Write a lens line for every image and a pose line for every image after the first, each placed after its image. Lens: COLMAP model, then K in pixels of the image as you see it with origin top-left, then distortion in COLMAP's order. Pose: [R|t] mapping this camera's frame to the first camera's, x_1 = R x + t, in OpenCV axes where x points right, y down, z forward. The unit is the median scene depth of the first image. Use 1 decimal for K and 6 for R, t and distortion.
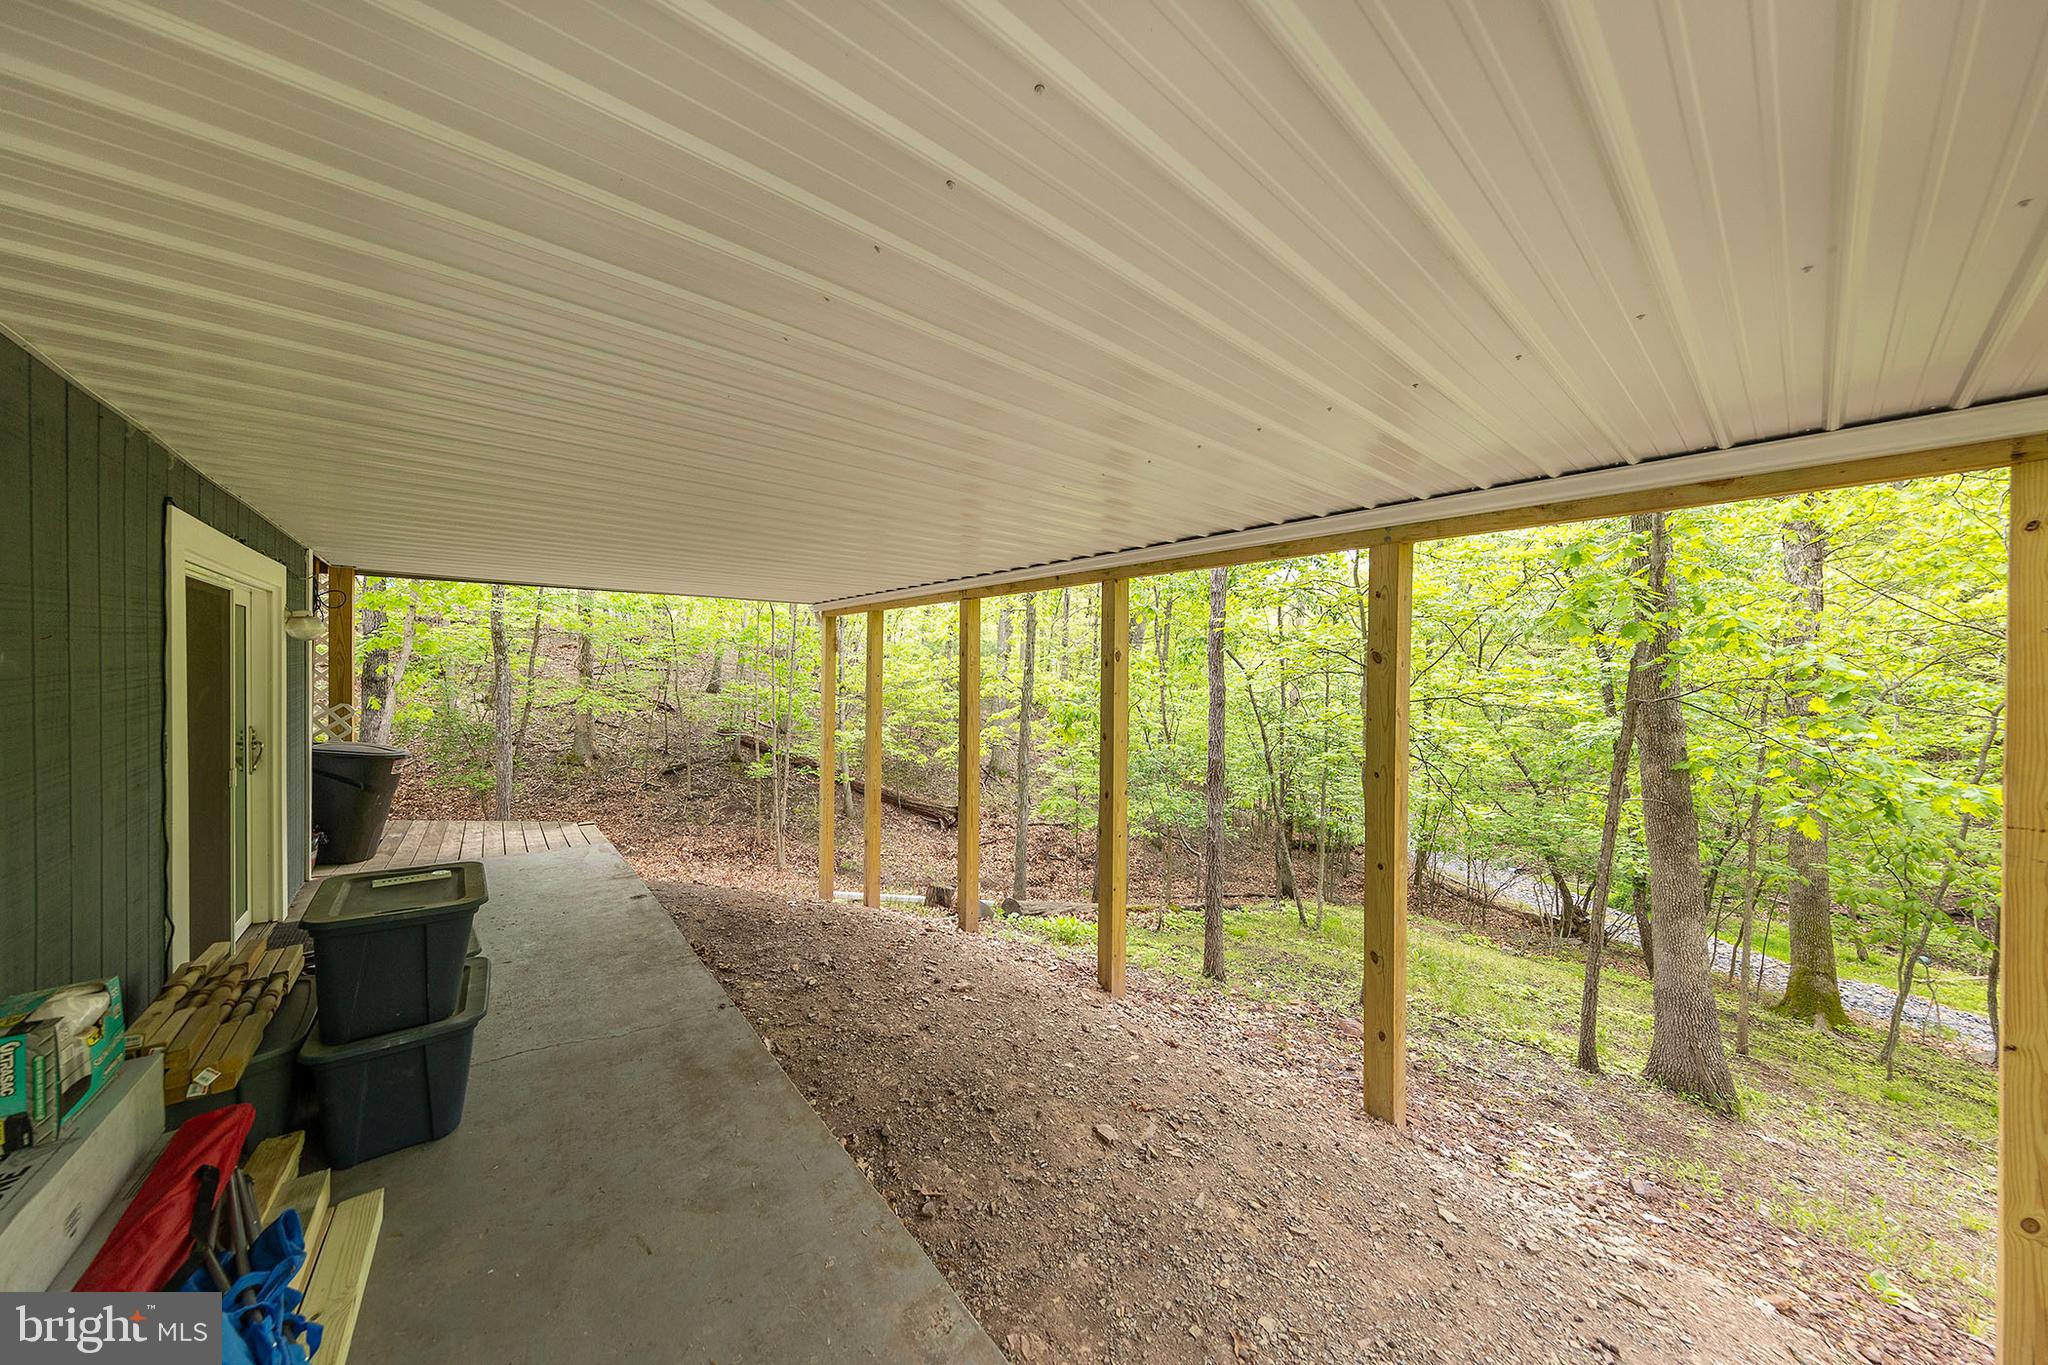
lens RADIAL K [[661.8, 0, 1024.0], [0, 661.8, 682.5], [0, 0, 1]] dist [-0.000362, -0.000042]
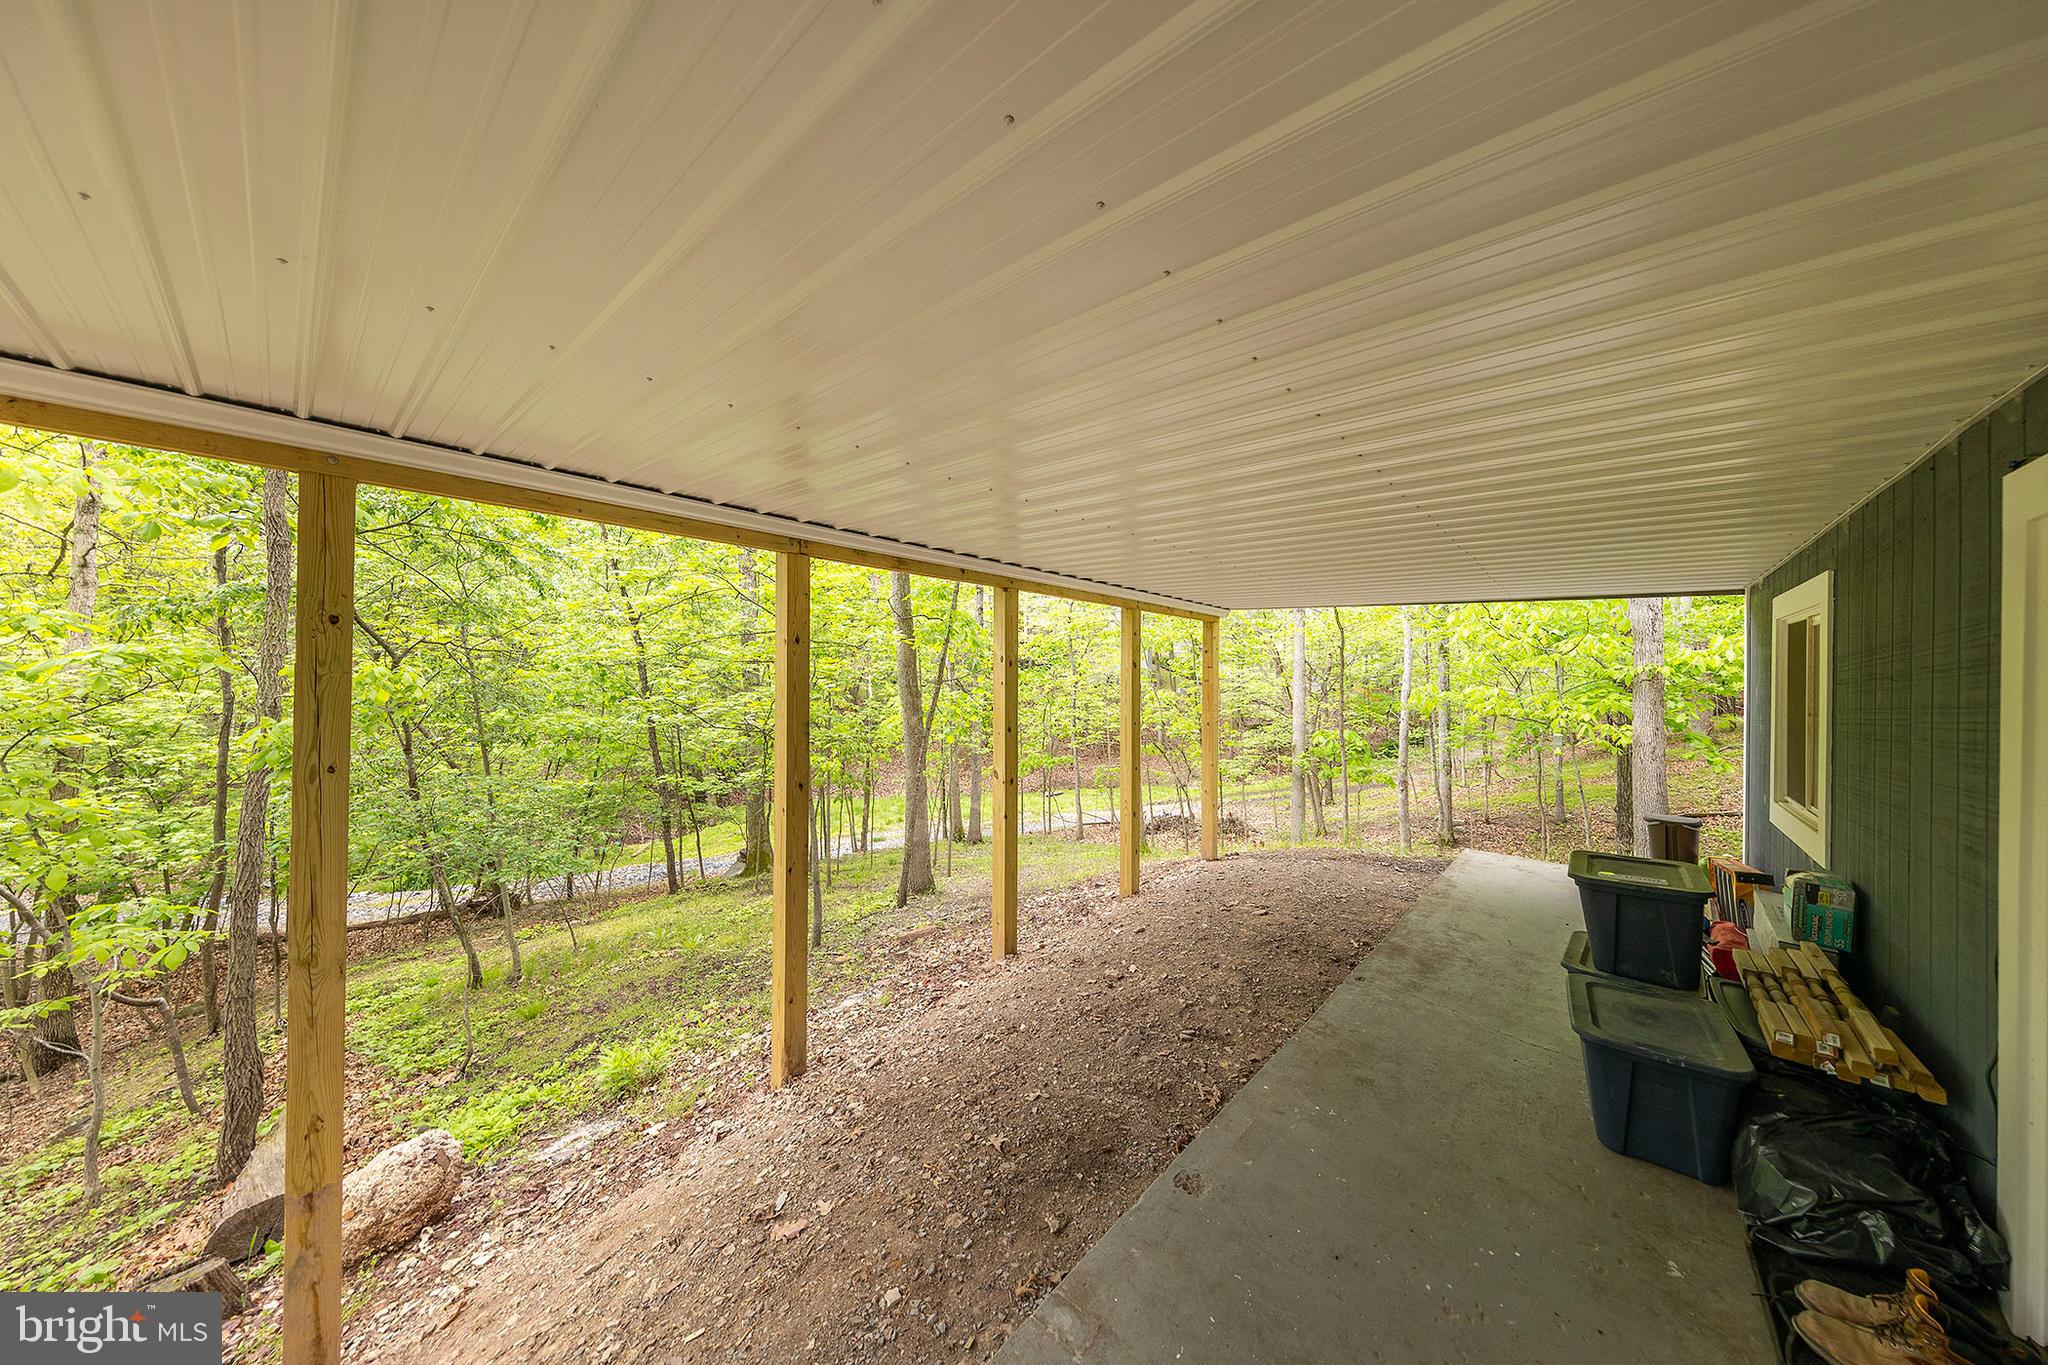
lens RADIAL K [[661.8, 0, 1024.0], [0, 661.8, 682.5], [0, 0, 1]] dist [-0.000362, -0.000042]
pose [[-0.138554, -0.028438, 0.989946, -0.669980], [-0.010447, 0.999574, 0.027252, -0.018893], [-0.990300, -0.006566, -0.138792, 0.774282]]
